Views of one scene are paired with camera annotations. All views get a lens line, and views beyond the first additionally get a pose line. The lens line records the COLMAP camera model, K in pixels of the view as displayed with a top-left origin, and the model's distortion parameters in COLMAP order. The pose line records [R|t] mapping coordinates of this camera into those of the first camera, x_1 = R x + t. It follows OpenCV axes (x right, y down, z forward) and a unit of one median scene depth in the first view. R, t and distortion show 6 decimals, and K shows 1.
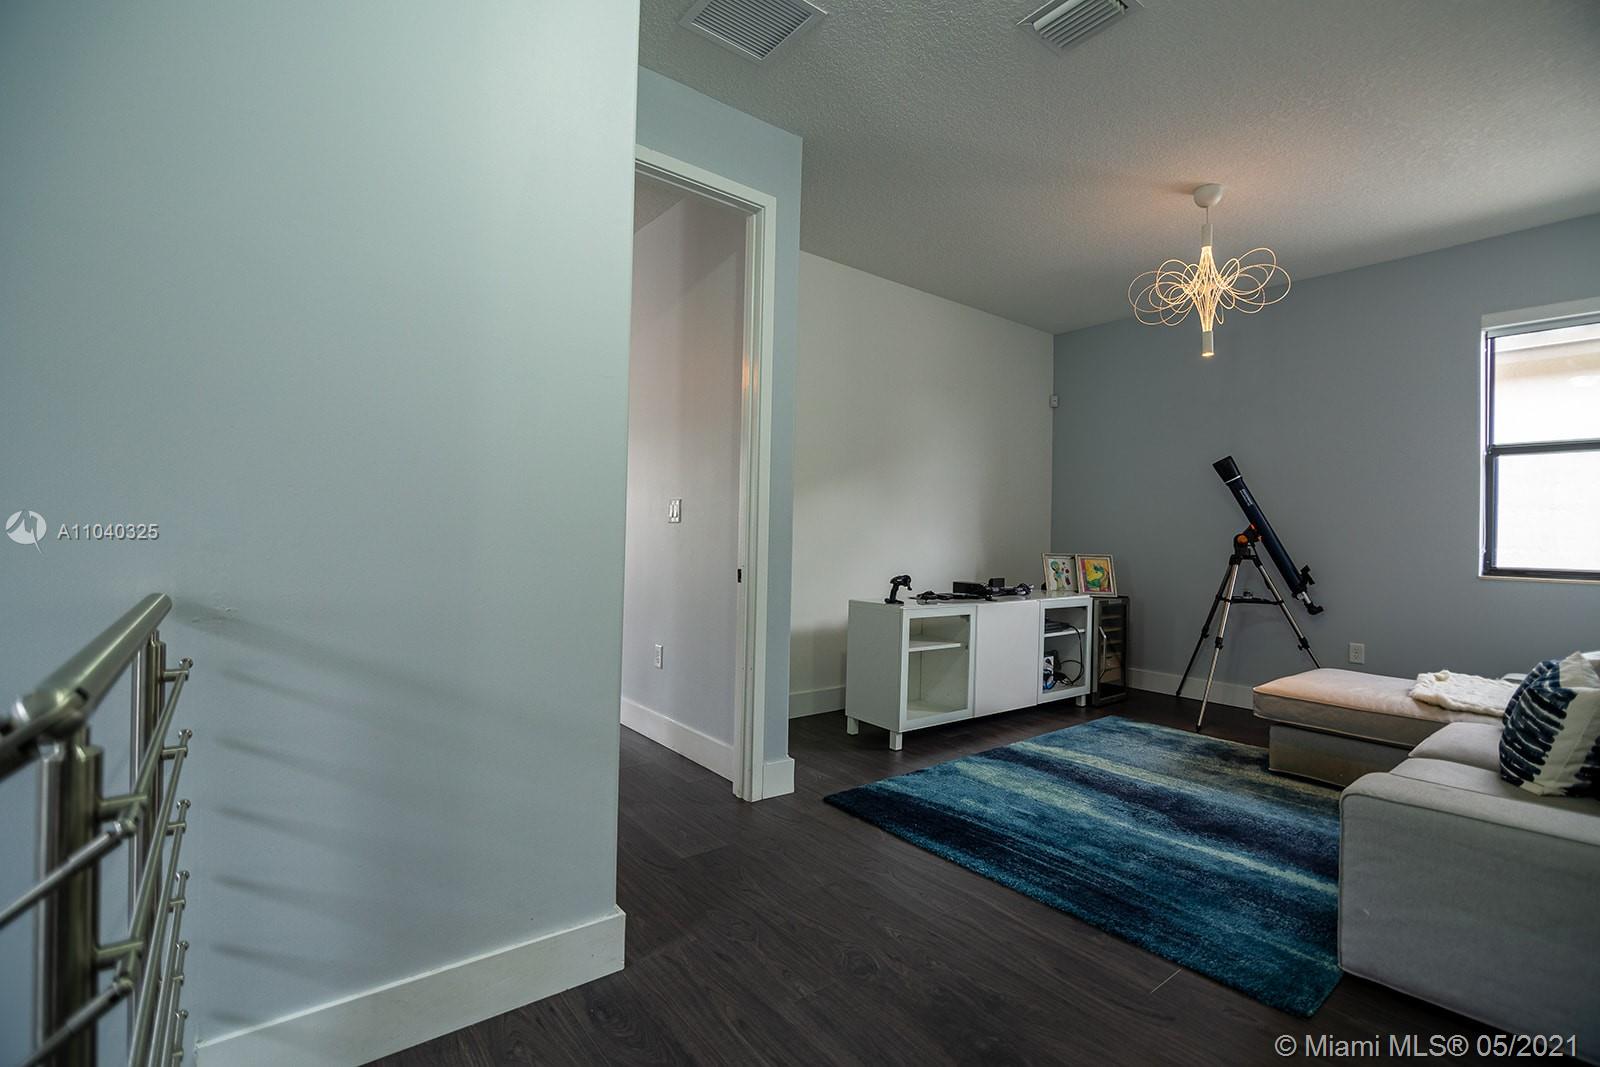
lens RADIAL K [[718.4, 0, 793.0], [0, 718.4, 528.9], [0, 0, 1]] dist [-0.017115, -0.001019]
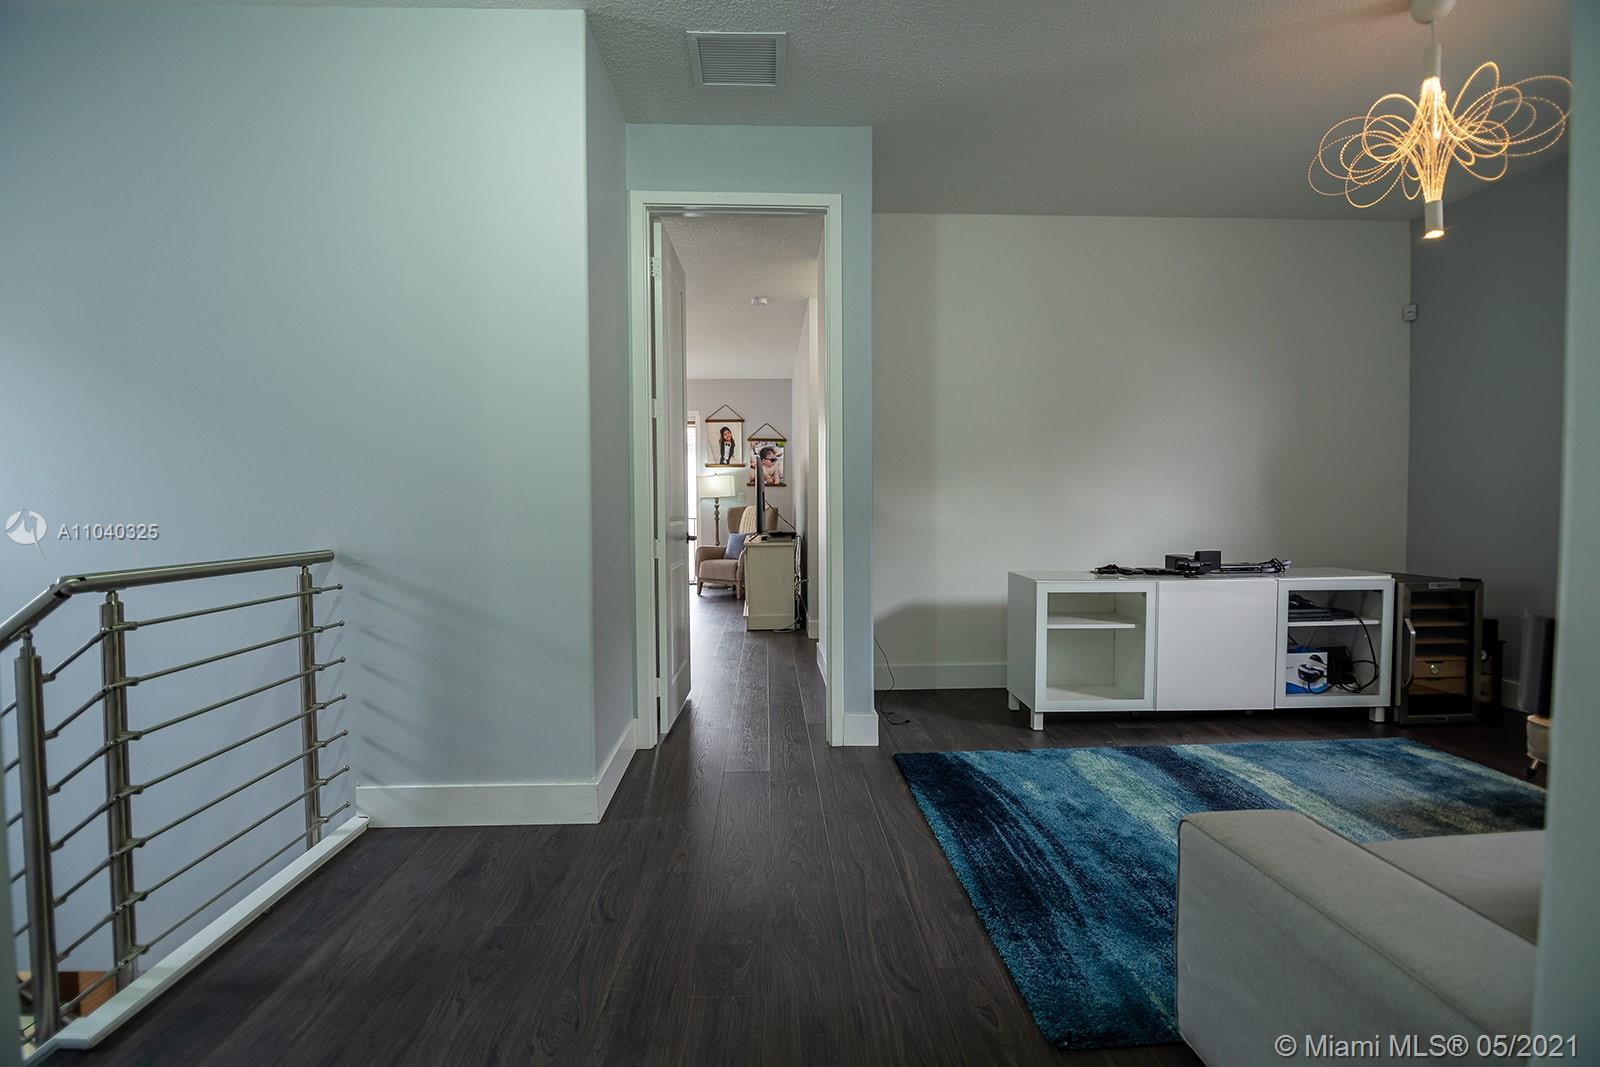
lens RADIAL K [[718.4, 0, 793.0], [0, 718.4, 528.9], [0, 0, 1]] dist [-0.017115, -0.001019]
pose [[0.810774, -0.008728, -0.585294, 0.459236], [0.030527, 0.999159, 0.027388, 0.006628], [0.584562, -0.040073, 0.810359, 0.055626]]
